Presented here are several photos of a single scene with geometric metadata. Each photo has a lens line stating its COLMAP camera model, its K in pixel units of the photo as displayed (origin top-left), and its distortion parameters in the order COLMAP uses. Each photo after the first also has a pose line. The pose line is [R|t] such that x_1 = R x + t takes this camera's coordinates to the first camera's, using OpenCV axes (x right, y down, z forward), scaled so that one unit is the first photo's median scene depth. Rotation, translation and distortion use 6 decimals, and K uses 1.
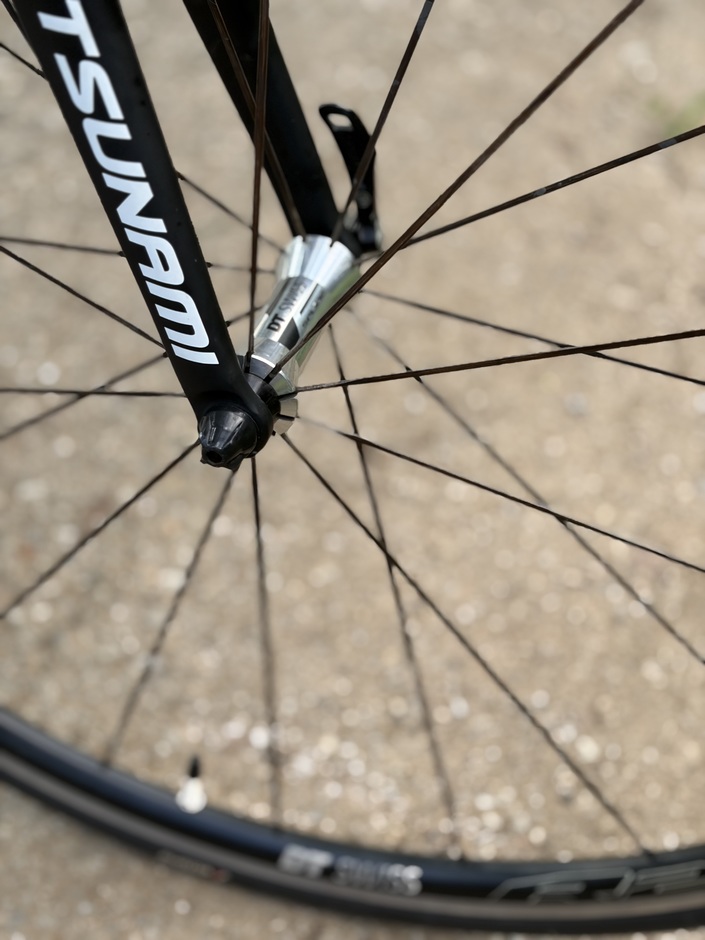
lens RADIAL K [[1431.2, 0, 352.5], [0, 1431.2, 470.0], [0, 0, 1]] dist [0.009740, 0.007053]
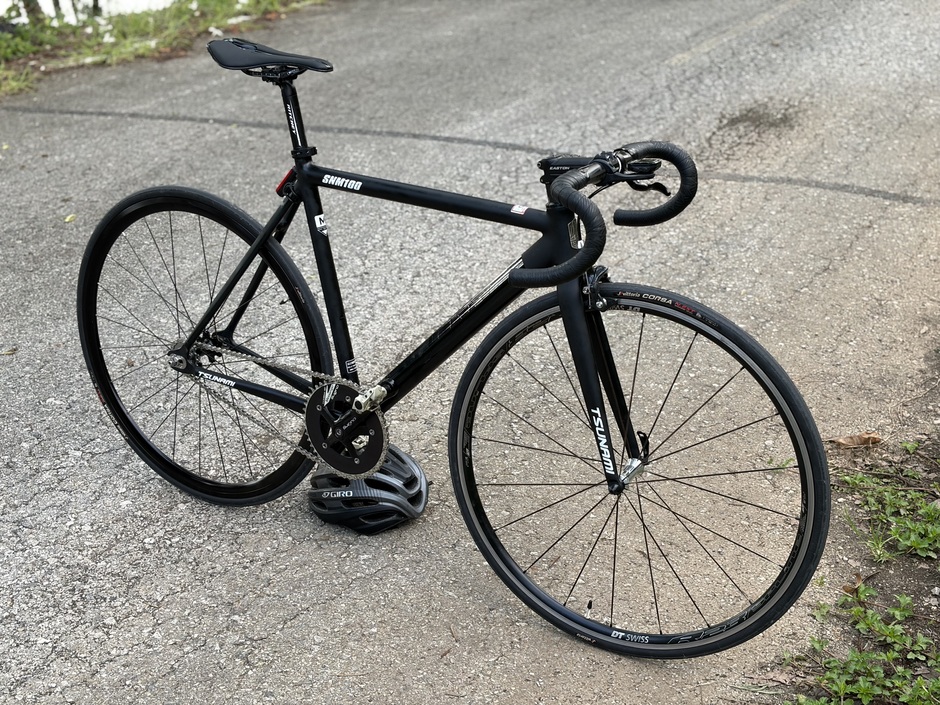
lens RADIAL K [[1431.2, 0, 470.0], [0, 1431.2, 352.5], [0, 0, 1]] dist [0.009740, 0.007053]
pose [[0.983815, 0.075889, -0.162321, 0.197675], [-0.128737, 0.929464, -0.345723, 1.335026], [0.124635, 0.361024, 0.924190, -3.918912]]
